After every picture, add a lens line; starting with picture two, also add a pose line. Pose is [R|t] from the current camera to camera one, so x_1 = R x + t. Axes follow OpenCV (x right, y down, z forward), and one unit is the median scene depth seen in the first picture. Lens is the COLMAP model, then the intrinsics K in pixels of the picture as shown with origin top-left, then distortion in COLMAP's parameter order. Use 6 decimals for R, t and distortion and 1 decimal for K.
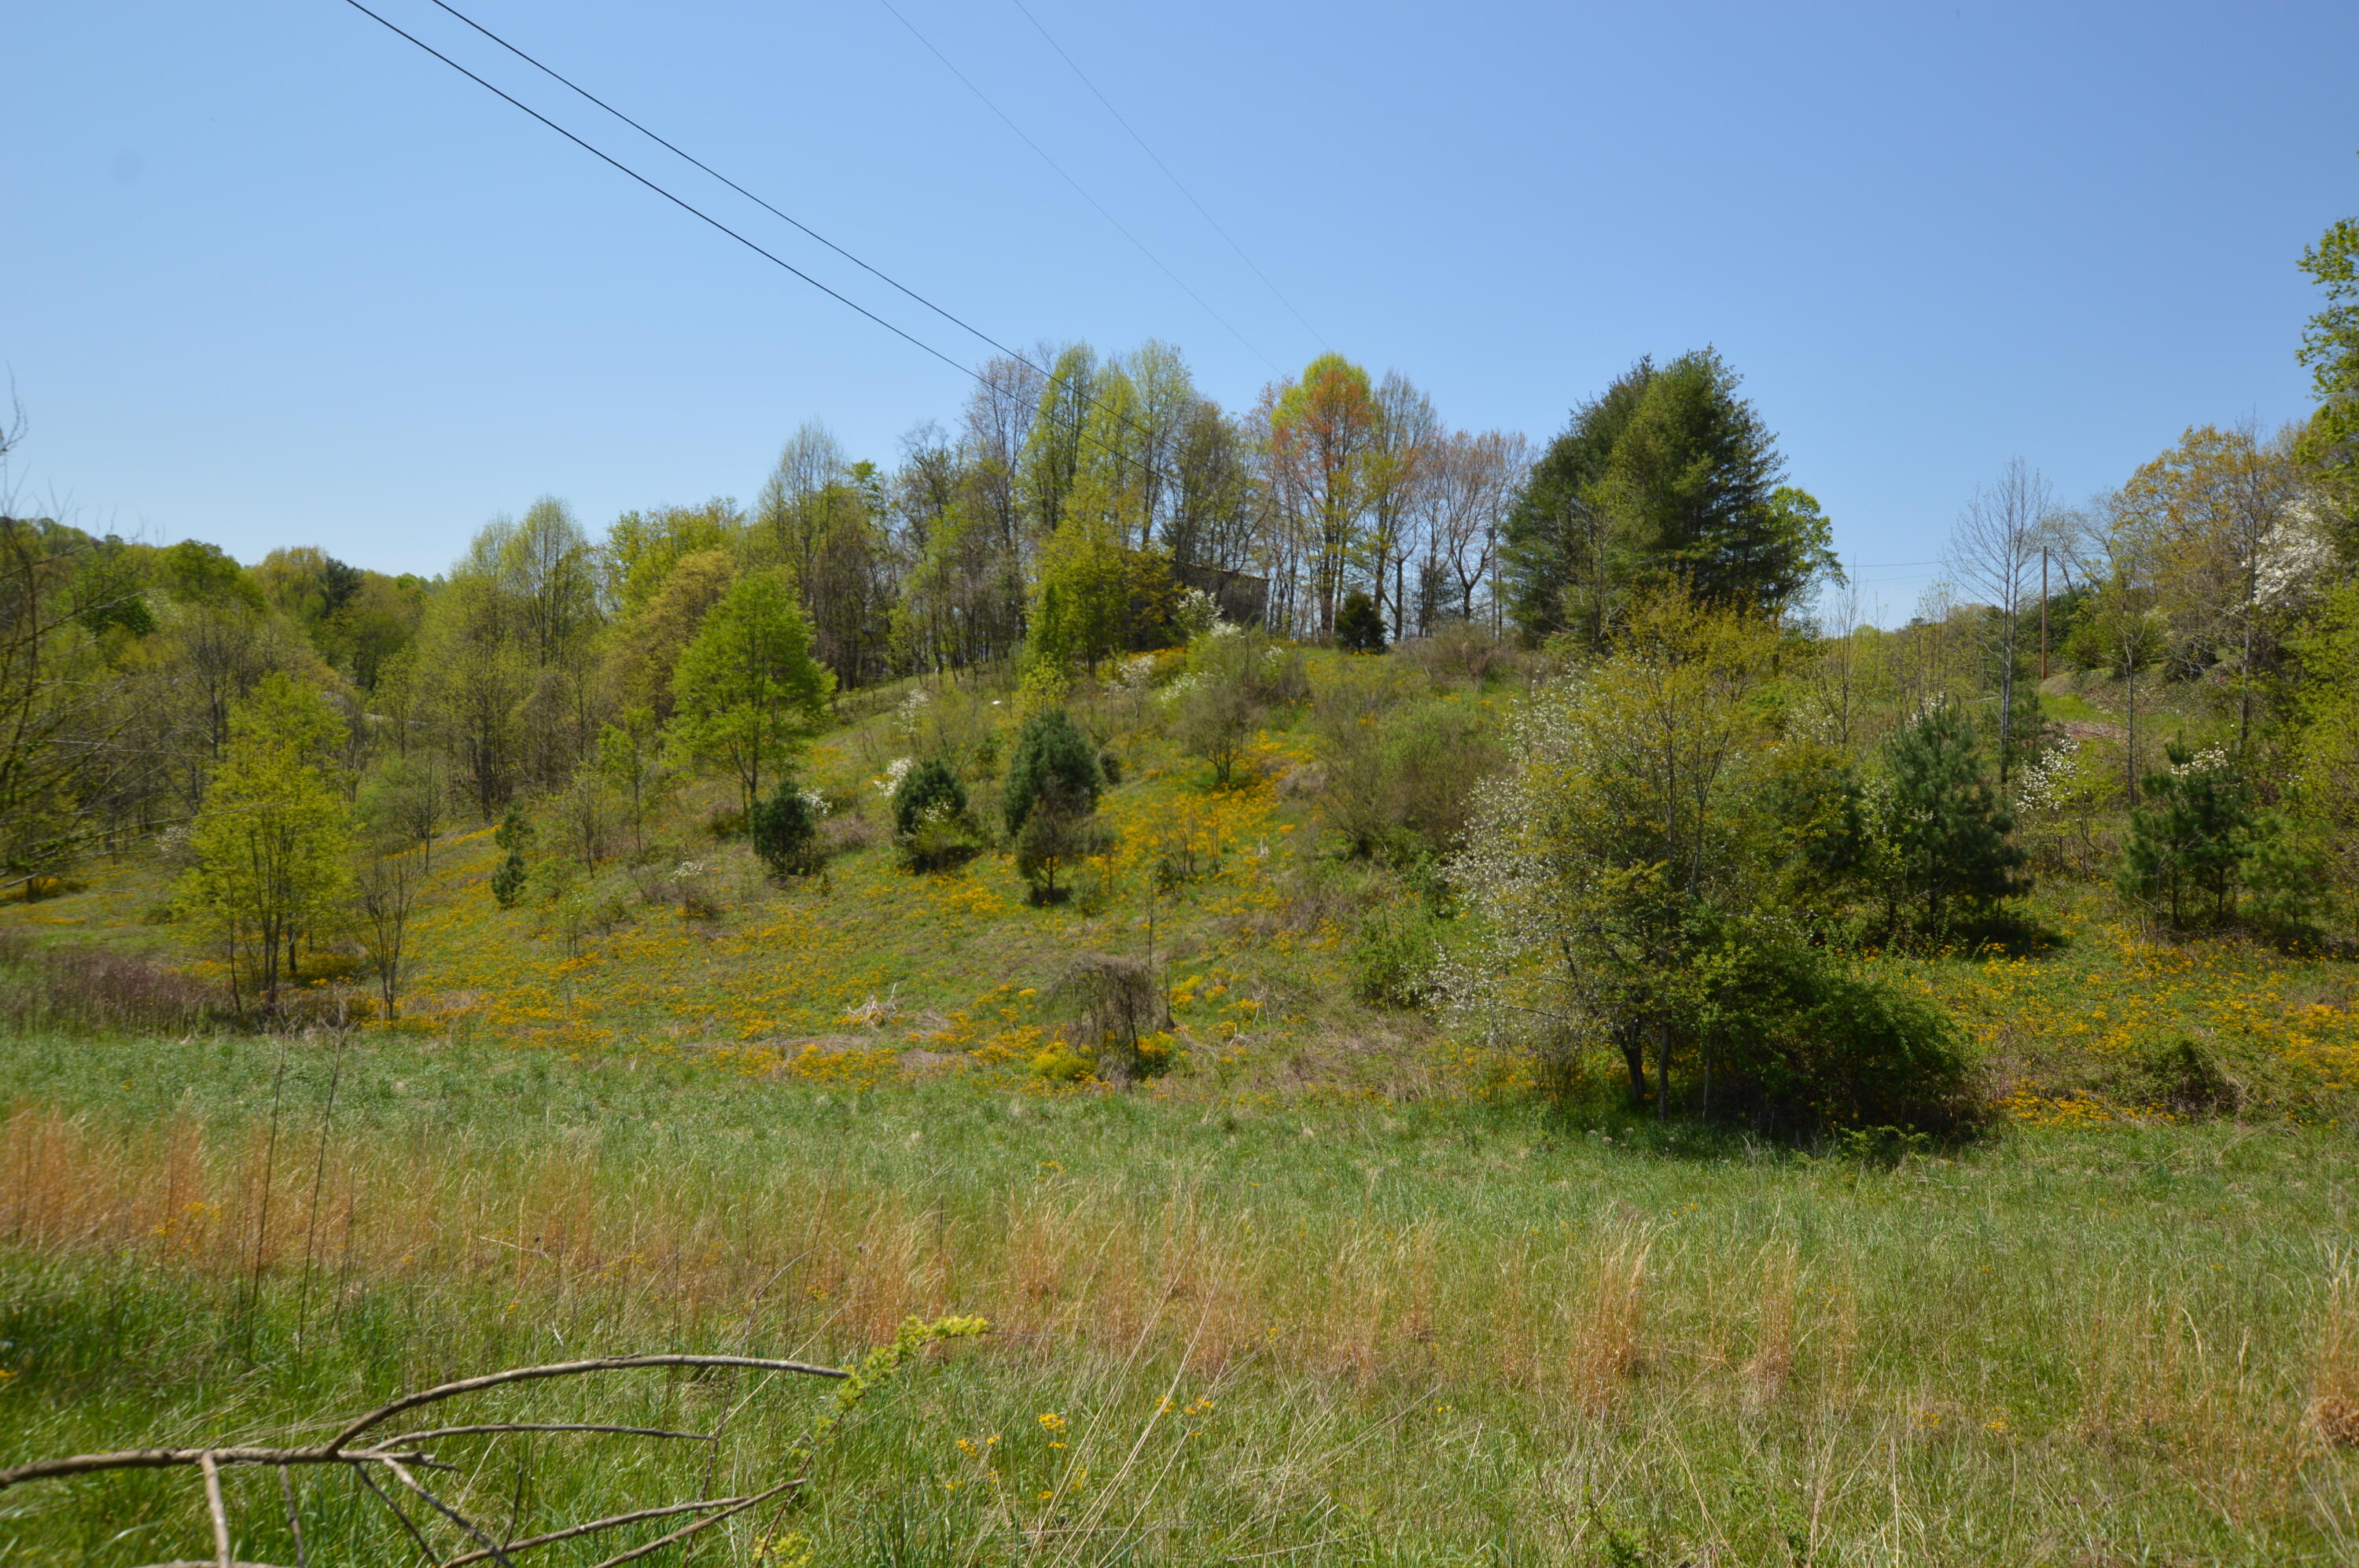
lens RADIAL K [[1659.4, 0, 1178.6], [0, 1659.4, 722.6], [0, 0, 1]] dist [0.003330, 0.003554]
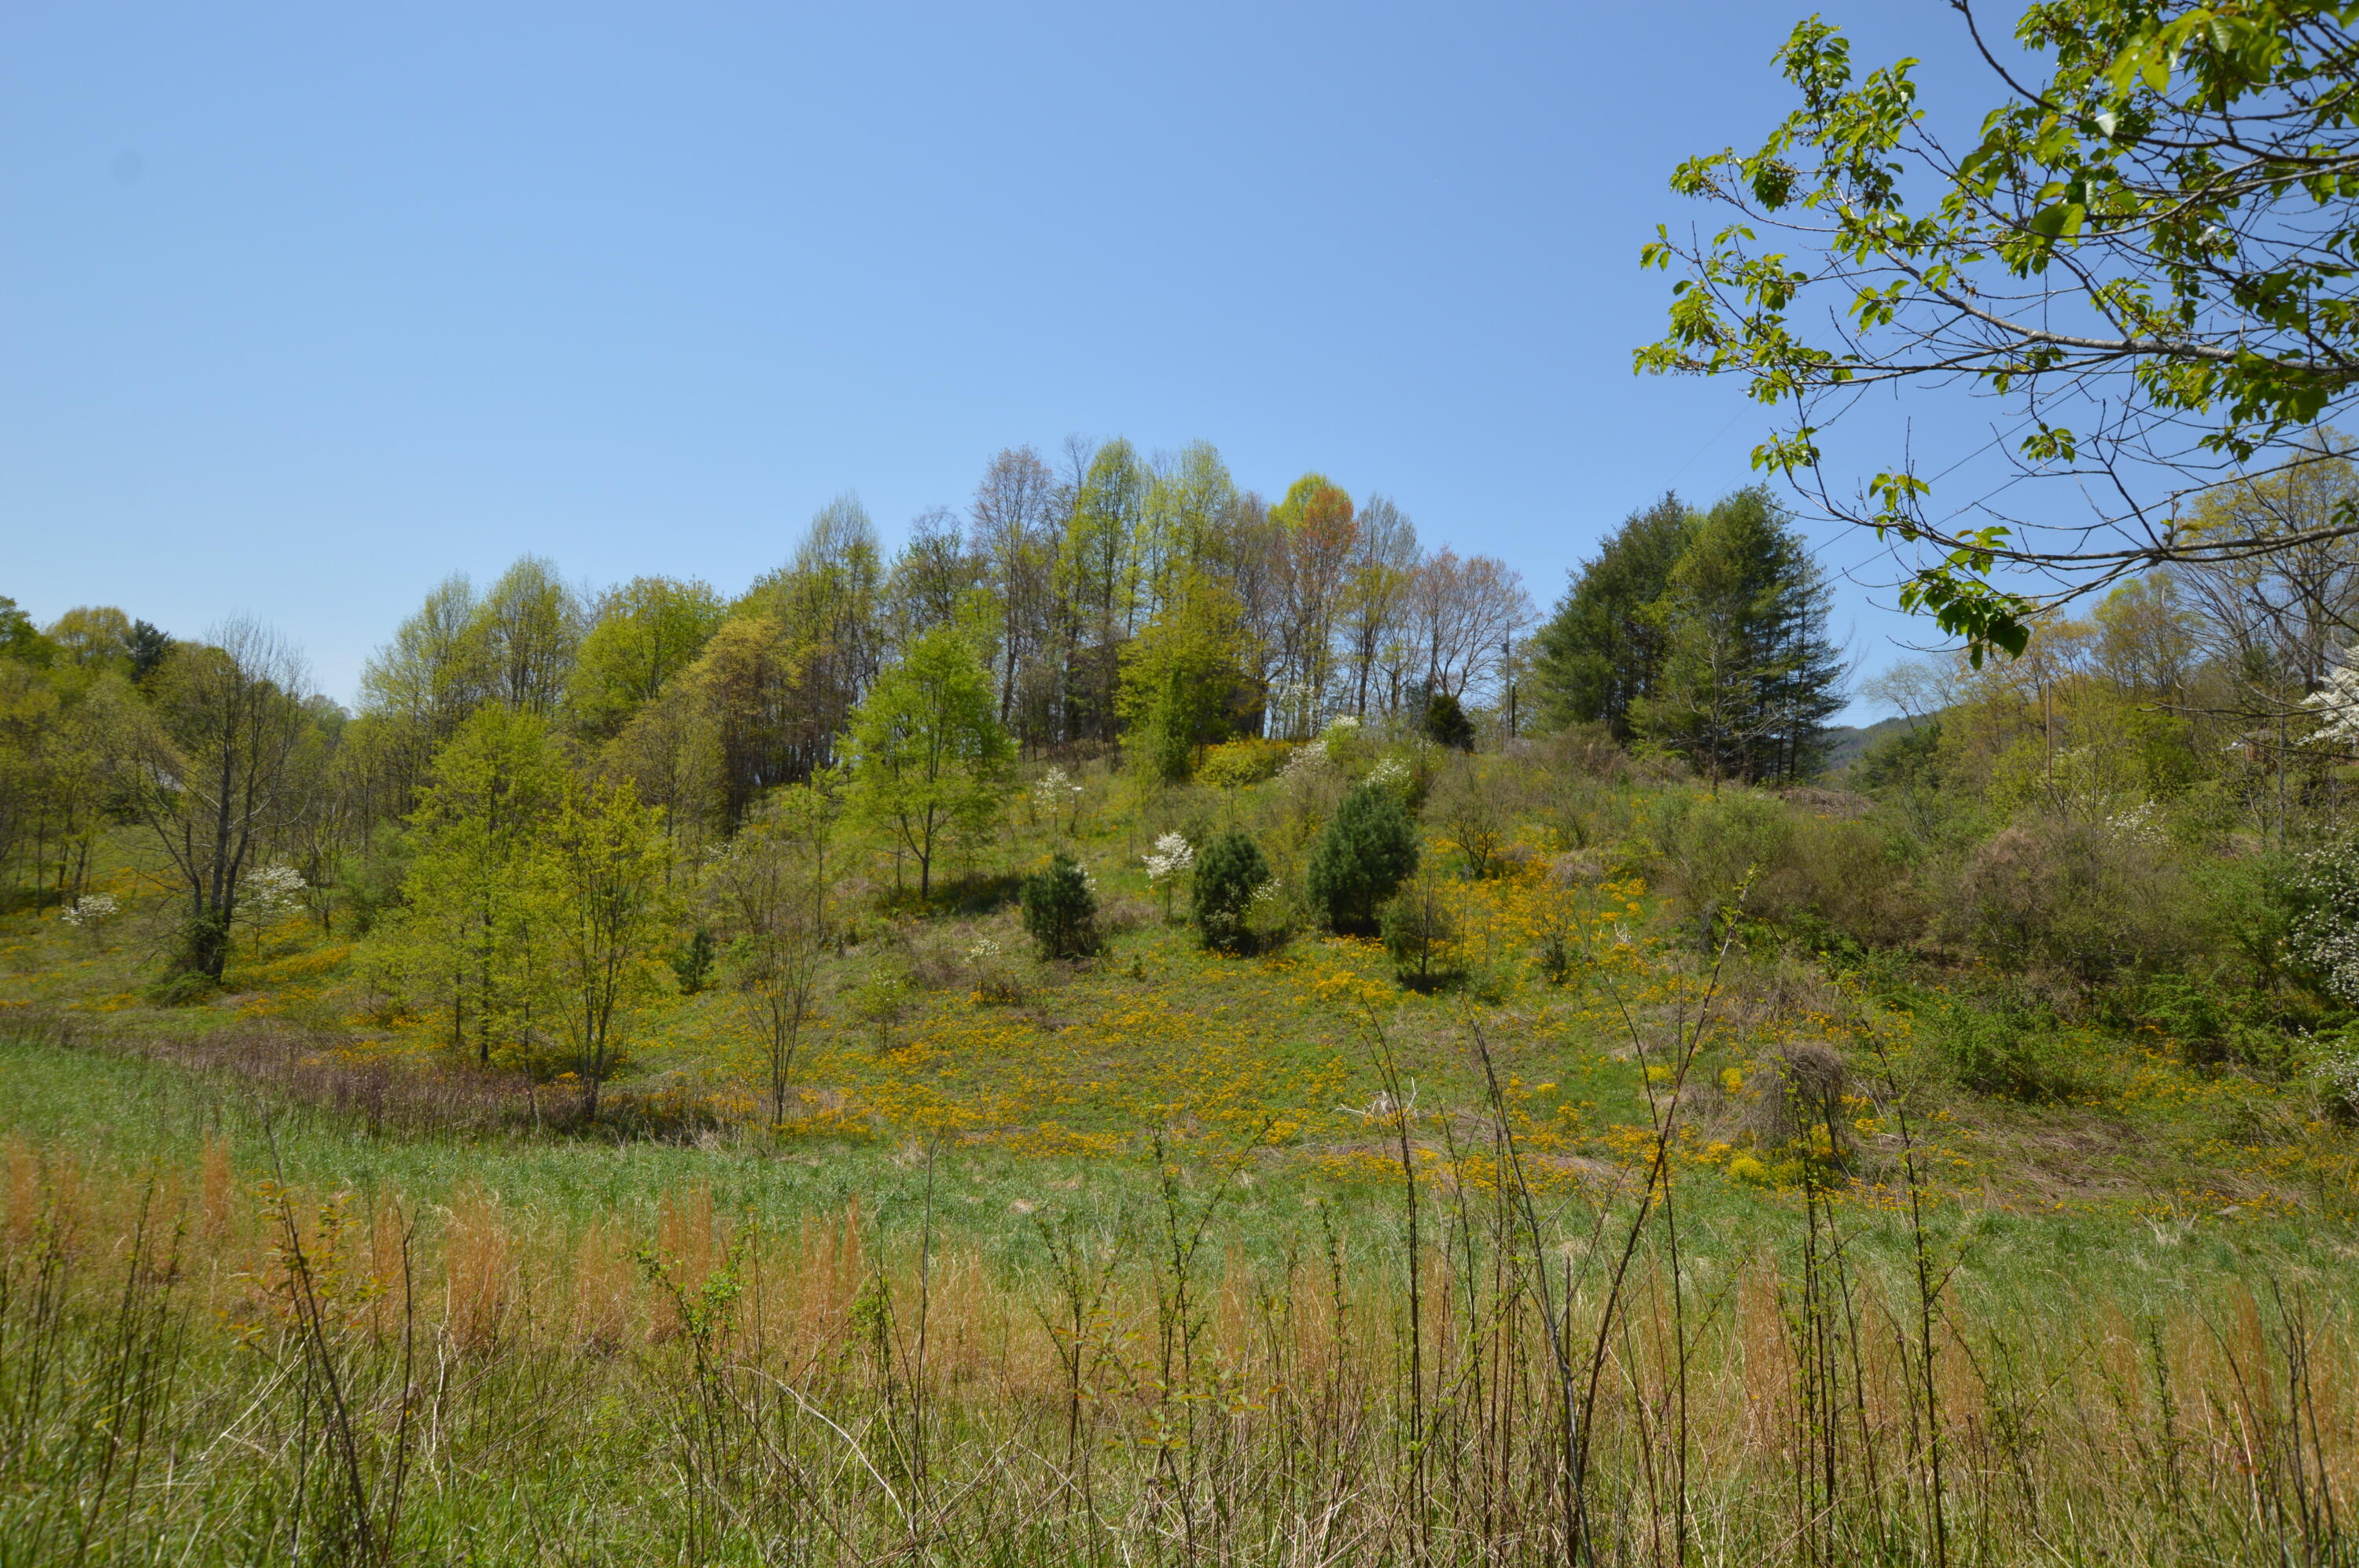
lens RADIAL K [[1514.3, 0, 1179.5], [0, 1514.3, 784.0], [0, 0, 1]] dist [-0.001143, 0.005978]
pose [[0.979030, 0.039612, 0.199829, -0.202951], [-0.031756, 0.998597, -0.042370, 0.018187], [-0.201227, 0.035136, 0.978914, 0.105792]]
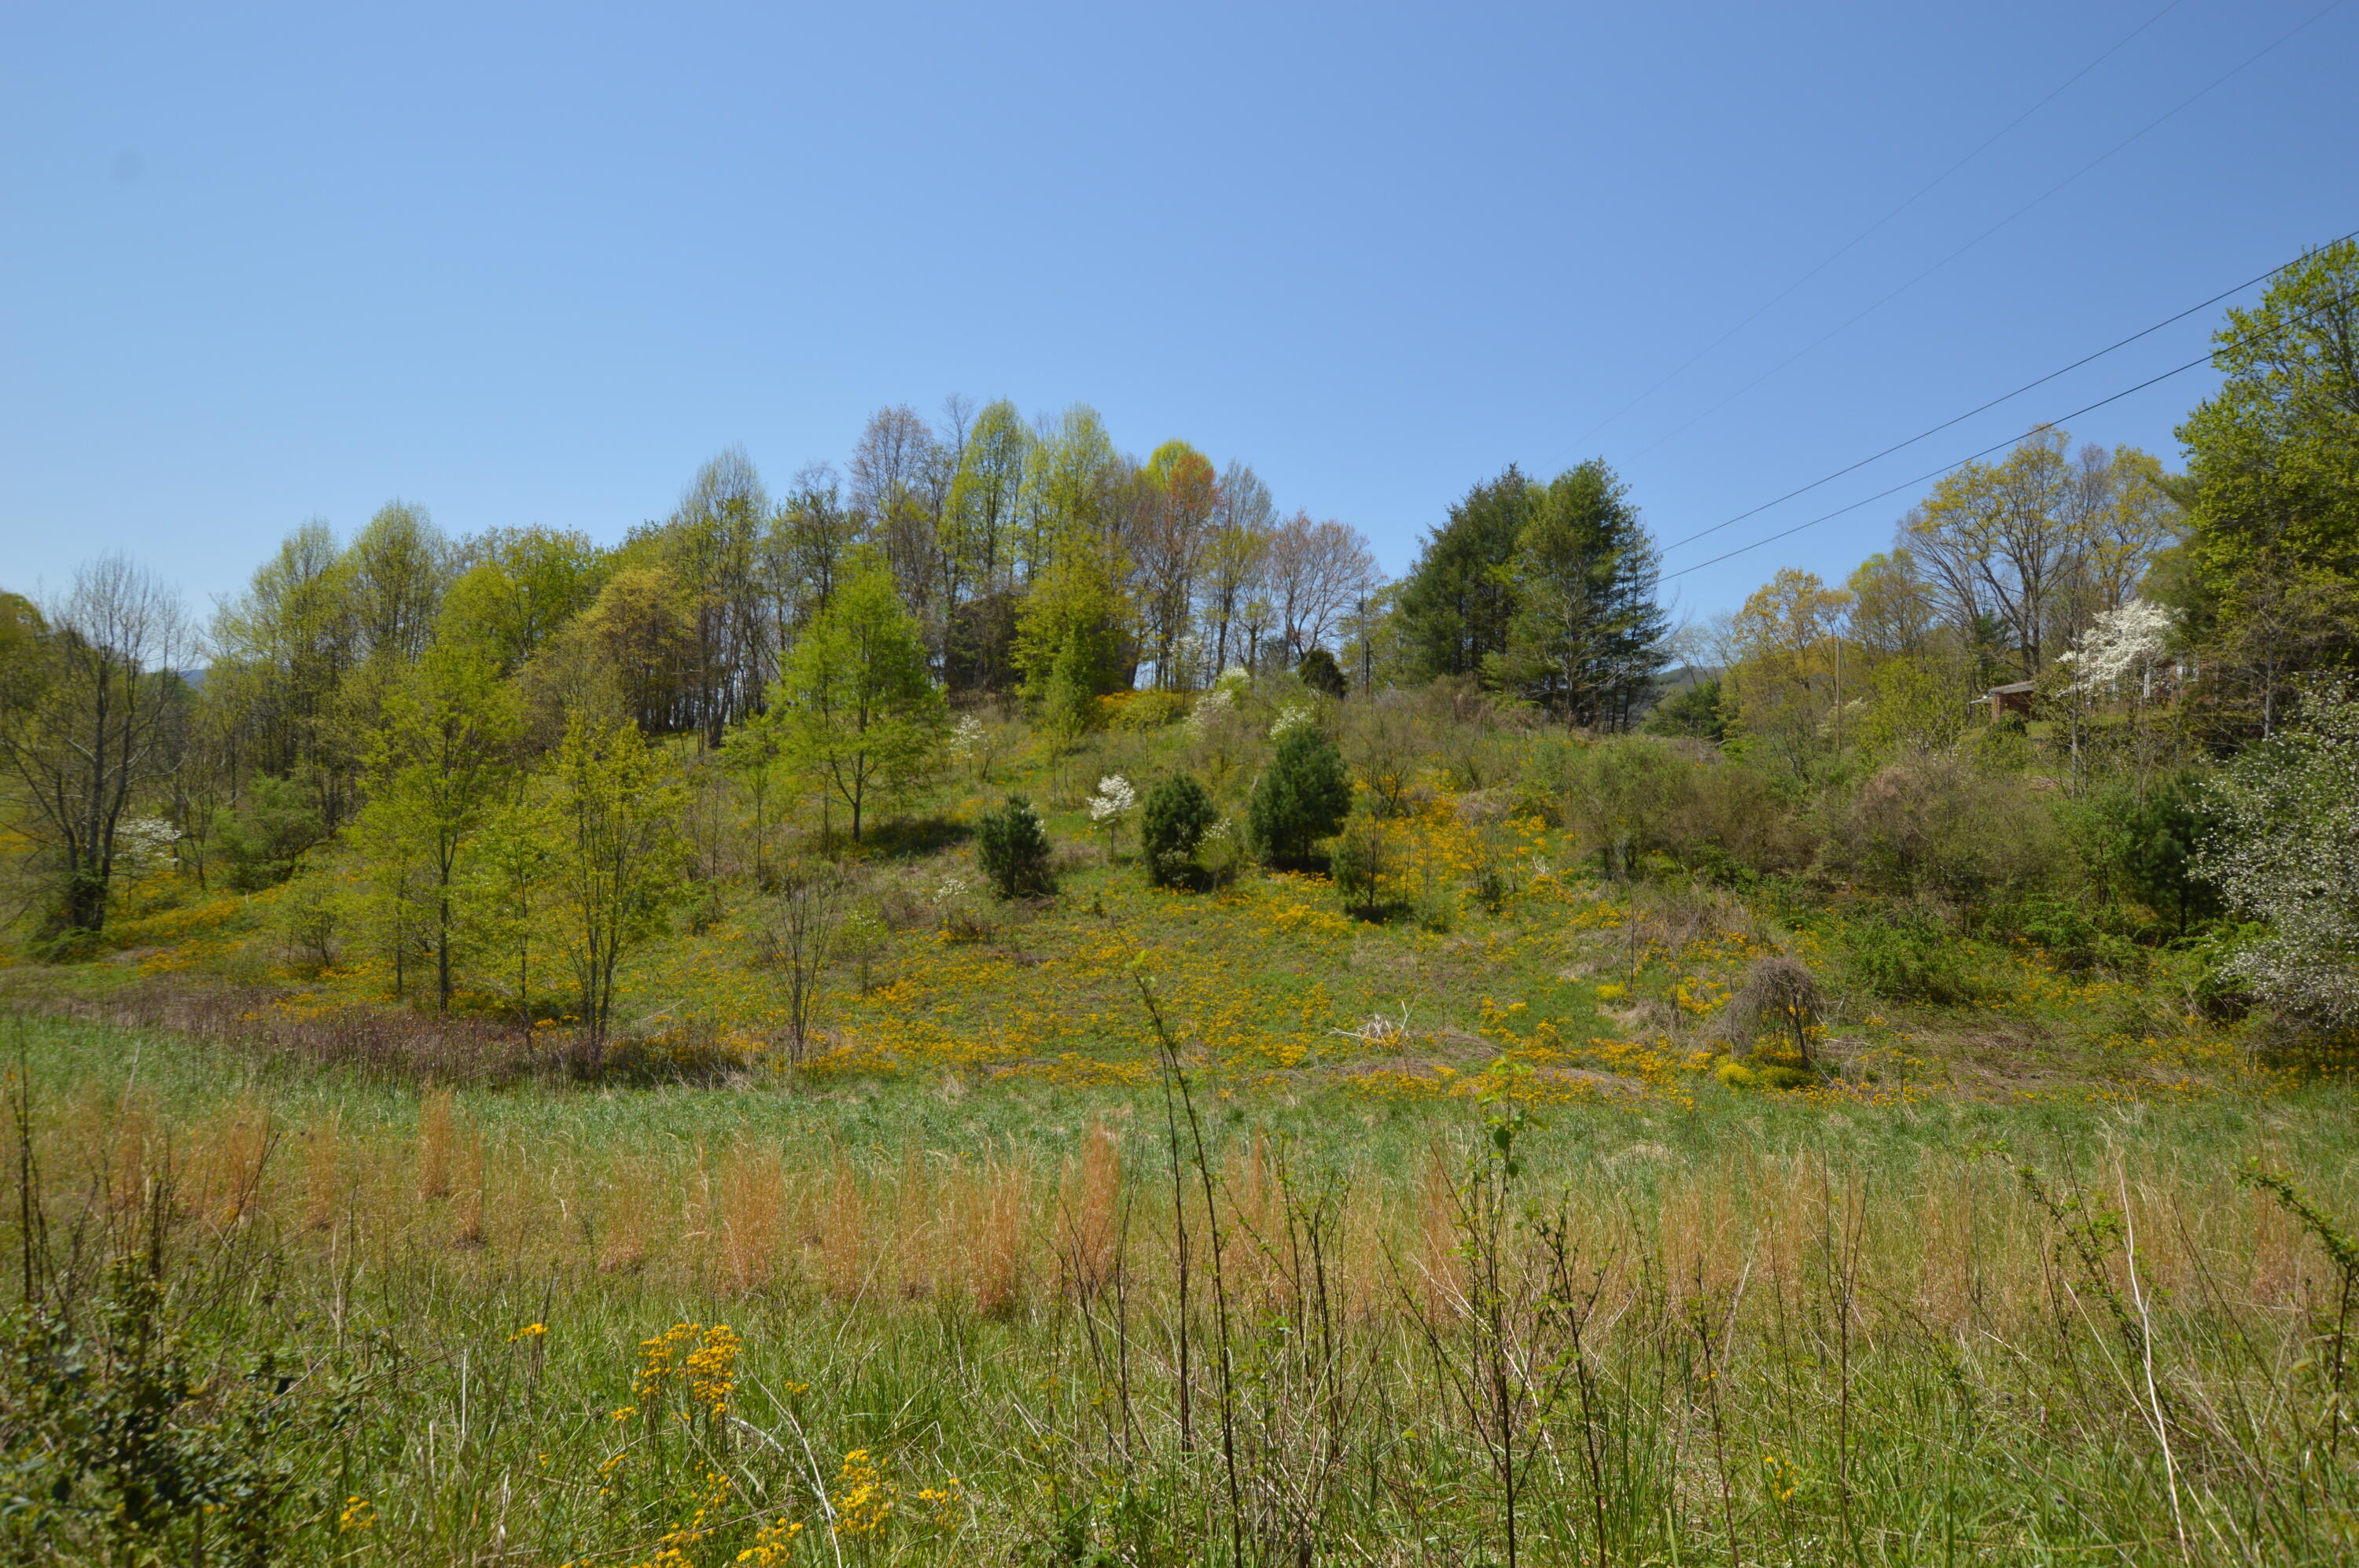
lens RADIAL K [[1418.5, 0, 1179.5], [0, 1418.5, 784.0], [0, 0, 1]] dist [-0.008065, 0.003646]
pose [[0.942845, 0.027428, 0.332102, -0.247269], [-0.024246, 0.999612, -0.013723, 0.022218], [-0.332349, 0.004886, 0.943144, 0.129082]]
